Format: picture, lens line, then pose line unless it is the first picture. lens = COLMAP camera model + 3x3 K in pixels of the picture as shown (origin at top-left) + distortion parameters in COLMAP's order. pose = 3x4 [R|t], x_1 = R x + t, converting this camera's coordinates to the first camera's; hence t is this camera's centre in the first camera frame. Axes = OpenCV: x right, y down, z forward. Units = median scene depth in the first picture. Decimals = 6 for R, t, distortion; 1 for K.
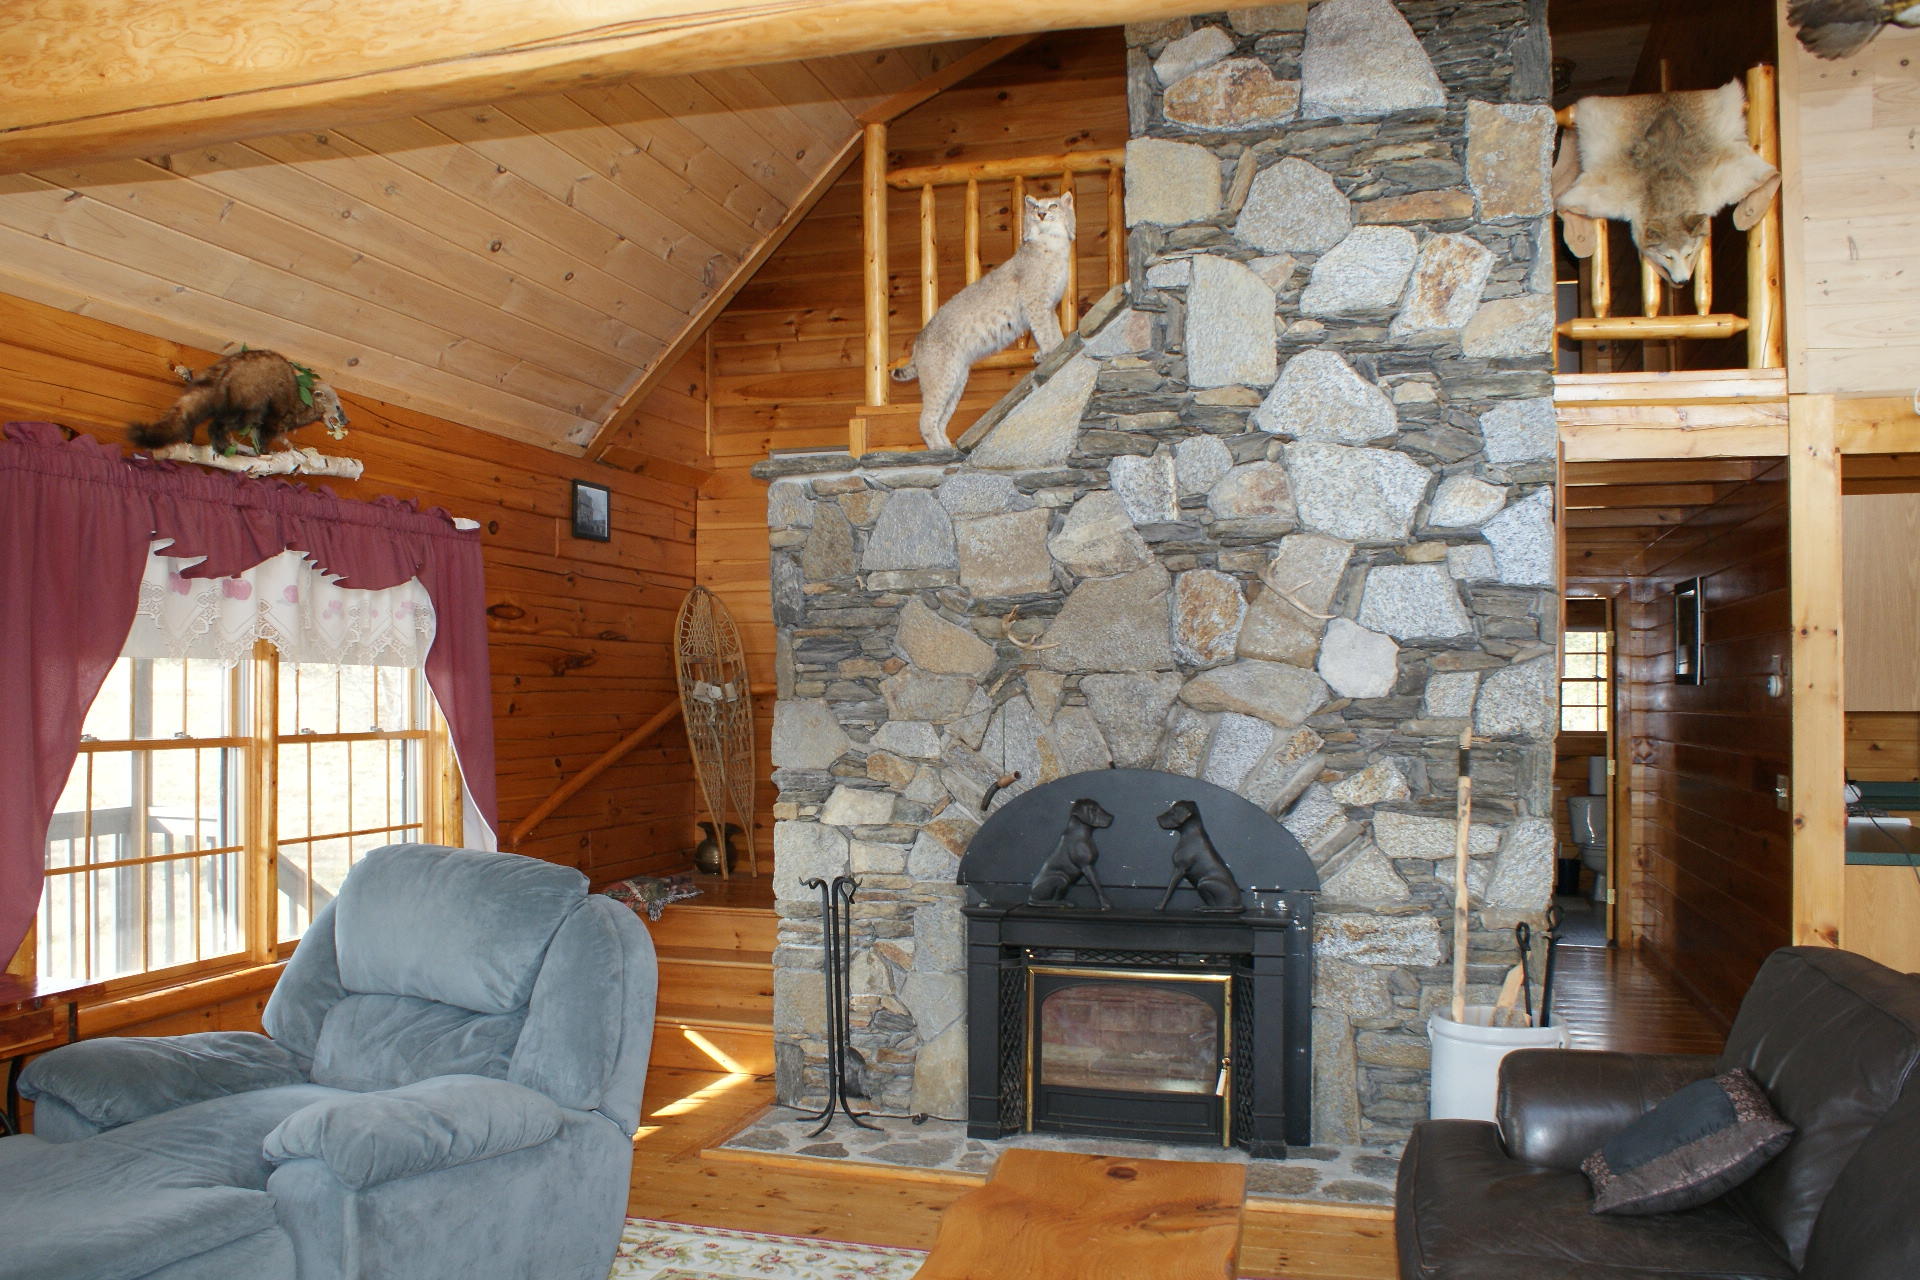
lens RADIAL K [[1519.3, 0, 965.3], [0, 1519.3, 652.8], [0, 0, 1]] dist [-0.065815, 0.007367]
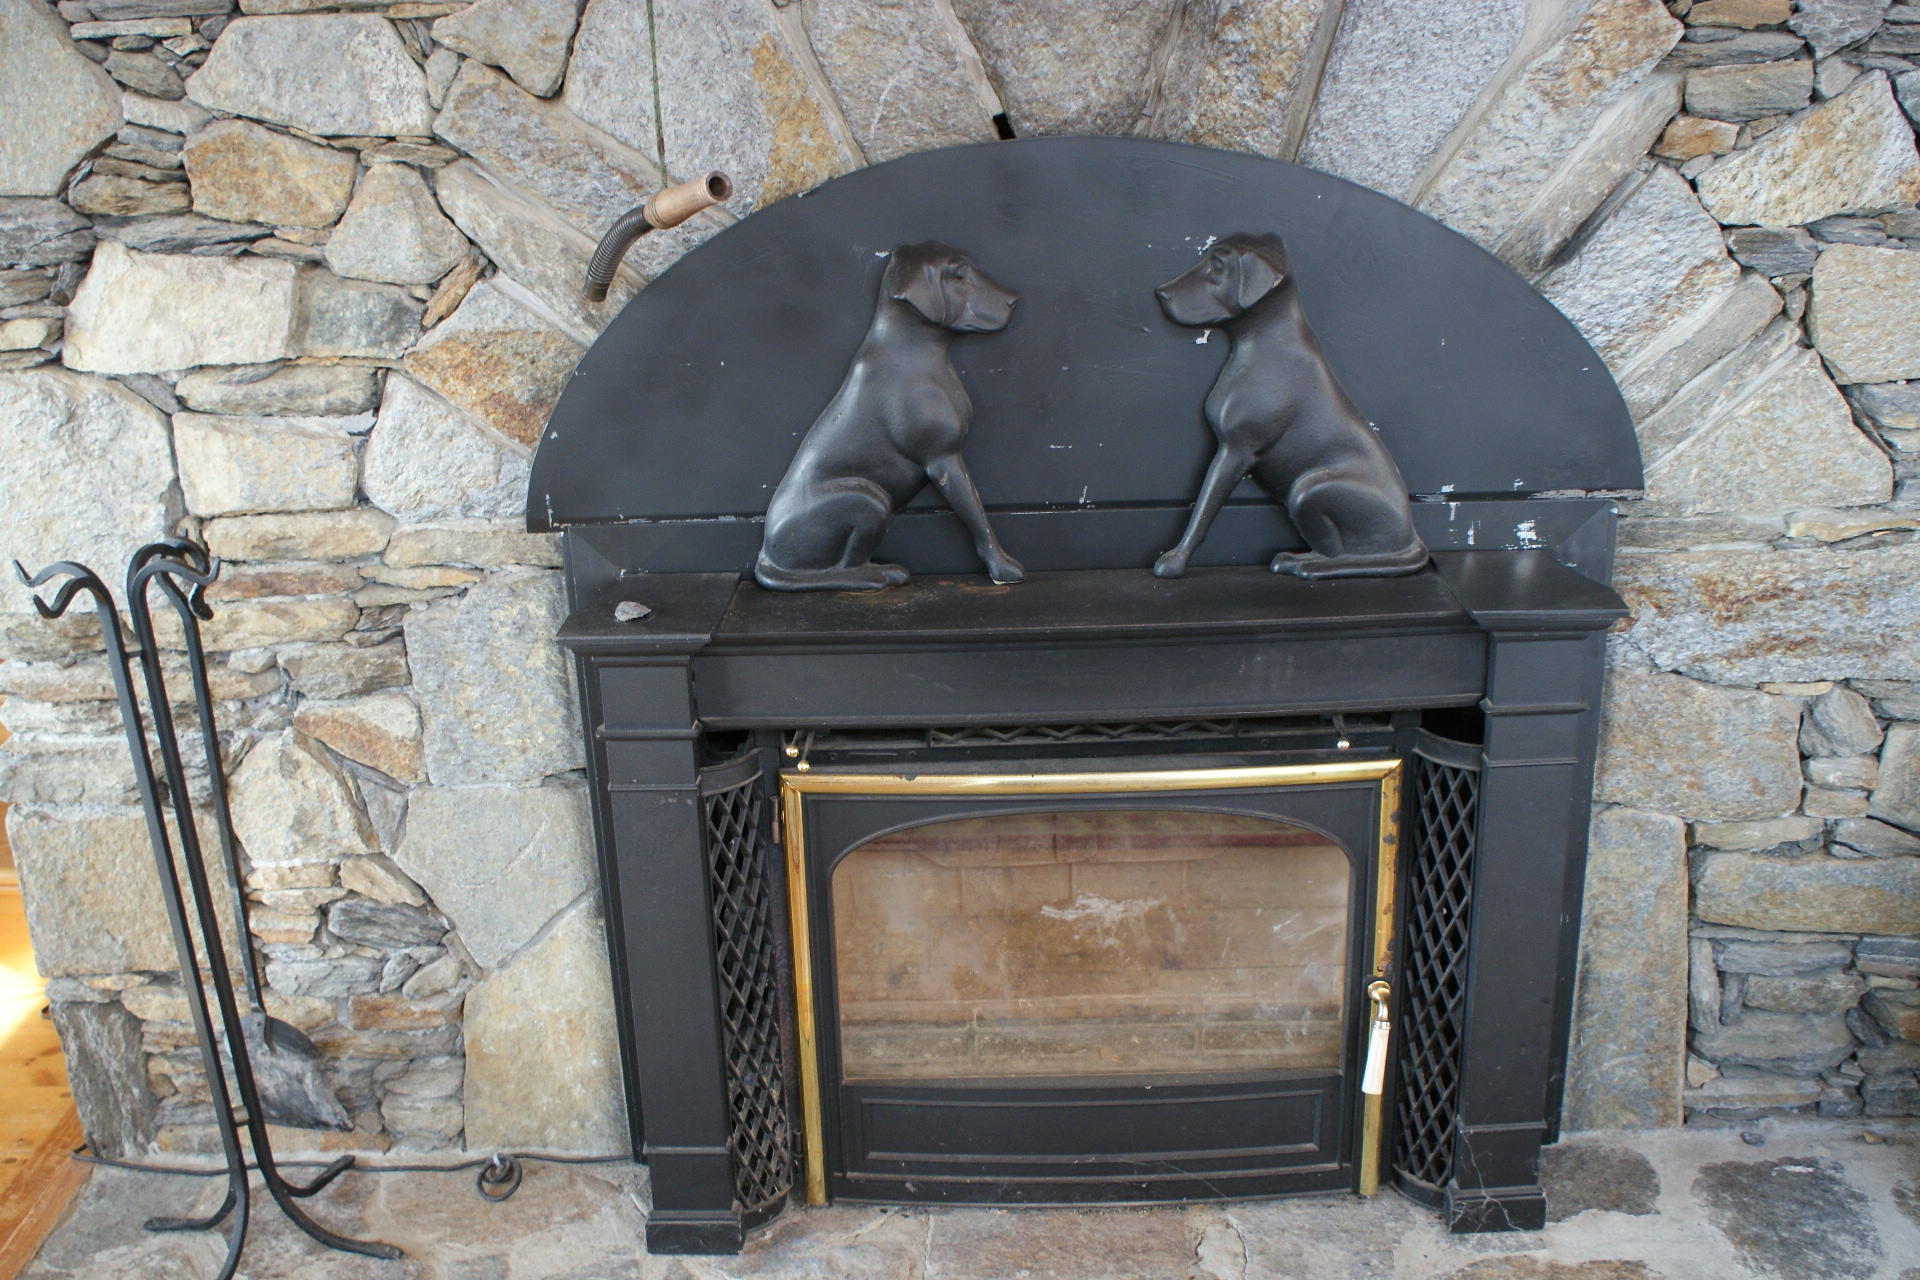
lens RADIAL K [[1876.2, 0, 953.9], [0, 1876.2, 652.2], [0, 0, 1]] dist [-0.085638, 0.000000]
pose [[0.966637, -0.113087, 0.229836, -0.012529], [0.026009, 0.935962, 0.351139, 0.040052], [-0.254827, -0.333446, 0.907677, 0.613750]]
